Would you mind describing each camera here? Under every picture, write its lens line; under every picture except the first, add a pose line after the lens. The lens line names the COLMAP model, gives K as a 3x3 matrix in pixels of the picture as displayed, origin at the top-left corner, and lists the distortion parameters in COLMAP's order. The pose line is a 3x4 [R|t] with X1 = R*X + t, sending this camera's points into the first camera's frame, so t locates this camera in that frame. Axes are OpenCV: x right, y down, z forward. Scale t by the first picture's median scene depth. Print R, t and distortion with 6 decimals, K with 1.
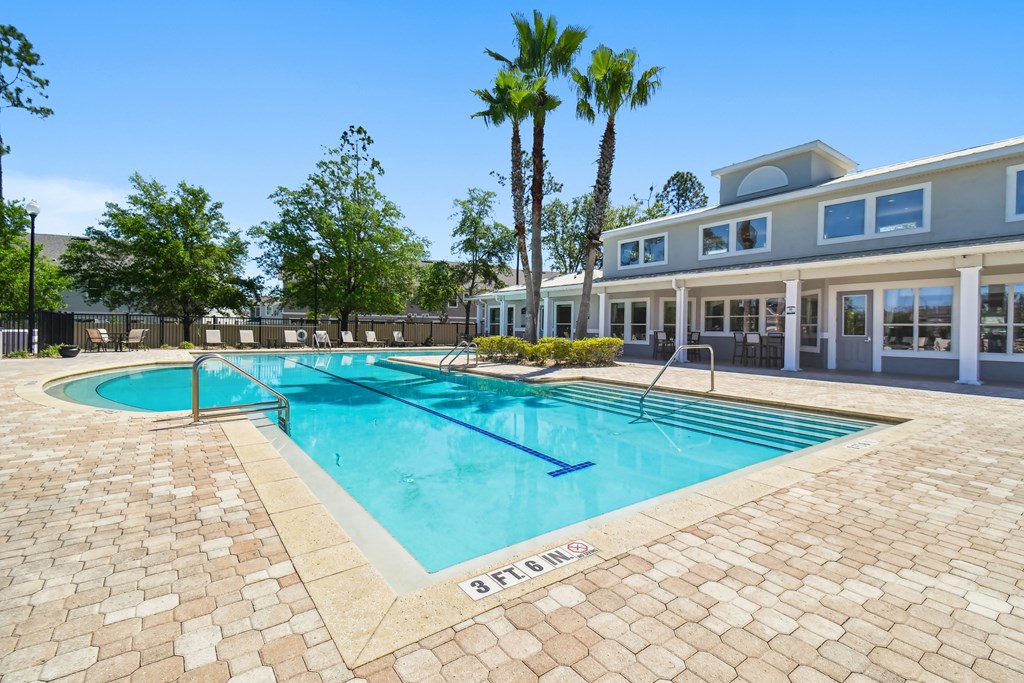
lens RADIAL K [[455.9, 0, 512.9], [0, 455.9, 335.6], [0, 0, 1]] dist [0.025358, -0.000763]
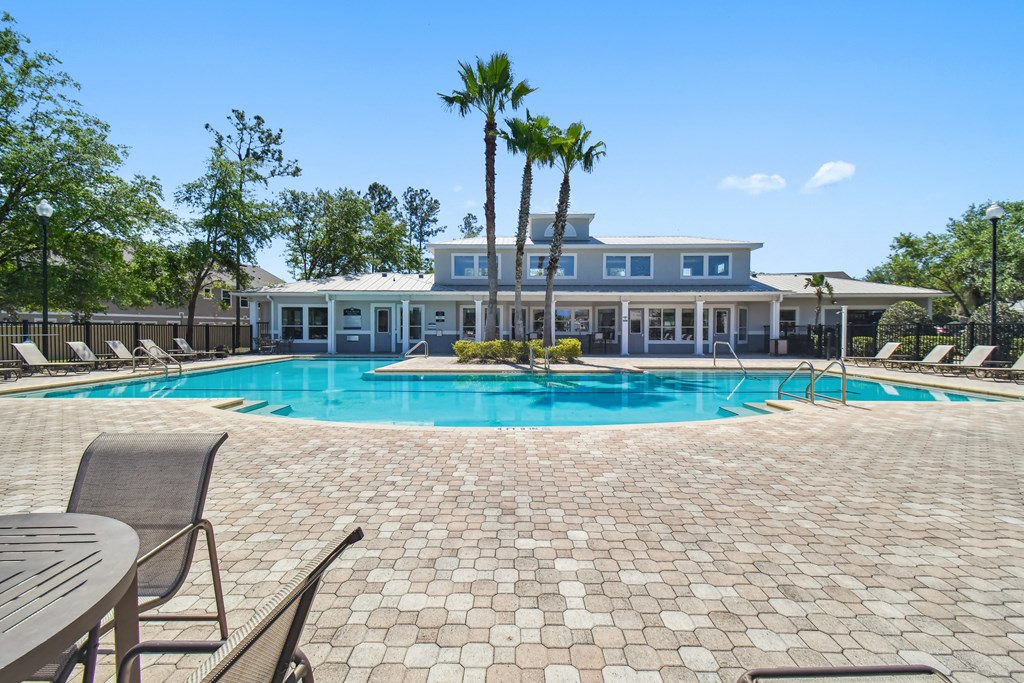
lens RADIAL K [[455.9, 0, 512.9], [0, 455.9, 335.6], [0, 0, 1]] dist [0.025358, -0.000763]
pose [[0.586955, -0.025253, 0.809226, -0.890452], [0.019281, 0.999666, 0.017211, -0.027439], [-0.809390, 0.005500, 0.587246, 0.330092]]
